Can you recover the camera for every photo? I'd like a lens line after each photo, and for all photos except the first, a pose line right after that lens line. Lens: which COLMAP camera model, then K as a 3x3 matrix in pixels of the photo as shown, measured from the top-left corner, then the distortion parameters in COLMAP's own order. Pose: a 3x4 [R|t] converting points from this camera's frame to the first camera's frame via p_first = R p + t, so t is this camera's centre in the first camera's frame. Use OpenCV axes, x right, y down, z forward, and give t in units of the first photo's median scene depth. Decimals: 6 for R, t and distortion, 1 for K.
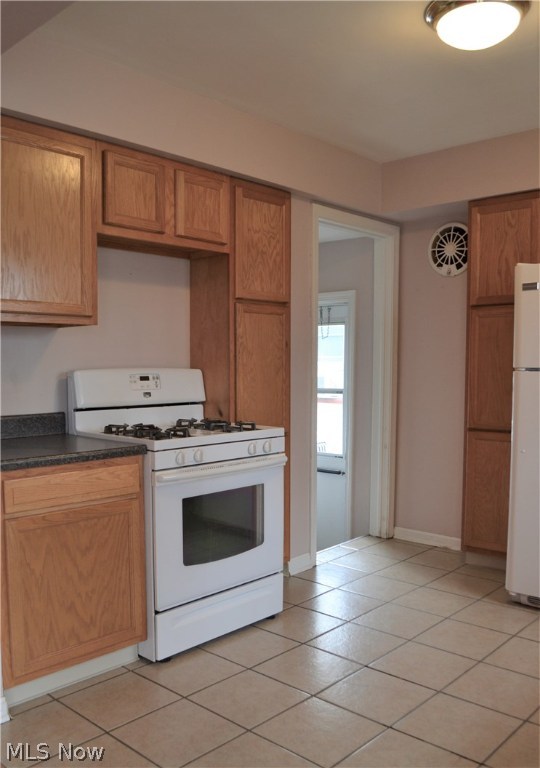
lens RADIAL K [[682.6, 0, 284.6], [0, 682.6, 427.6], [0, 0, 1]] dist [-0.083259, -0.001168]
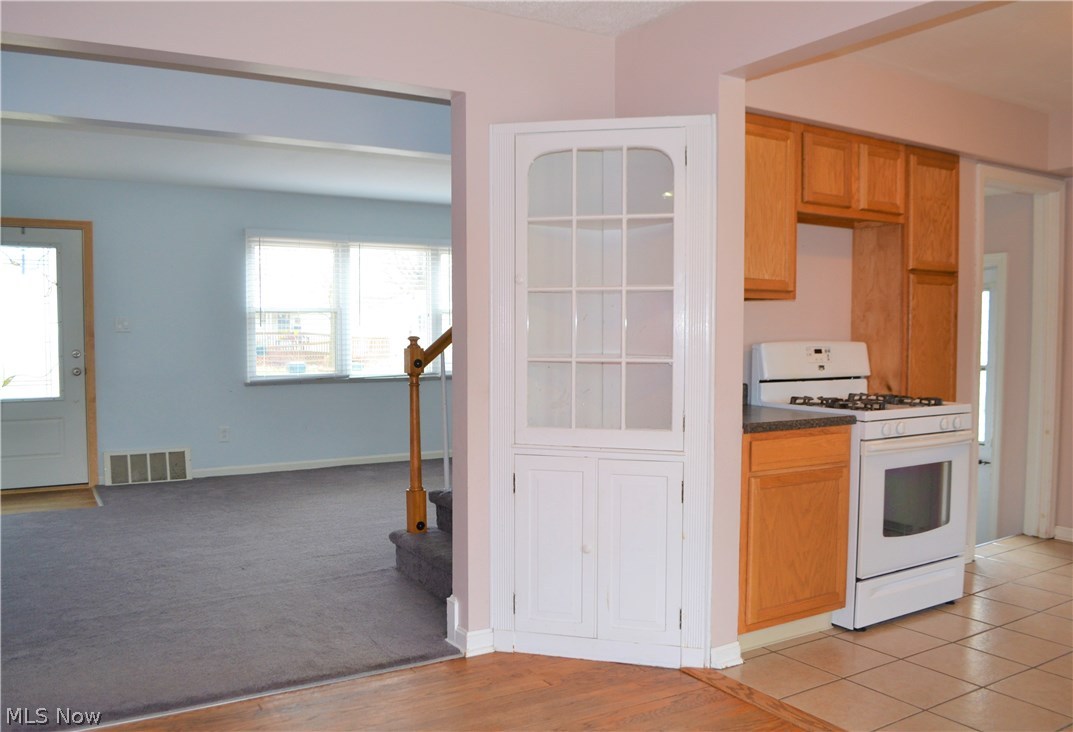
lens RADIAL K [[898.7, 0, 536.1], [0, 898.7, 367.6], [0, 0, 1]] dist [-0.069907, -0.019111]
pose [[0.960882, 0.014683, -0.276569, -0.256740], [-0.028954, 0.998447, -0.047588, 0.027221], [0.275441, 0.053734, 0.959815, -0.384841]]
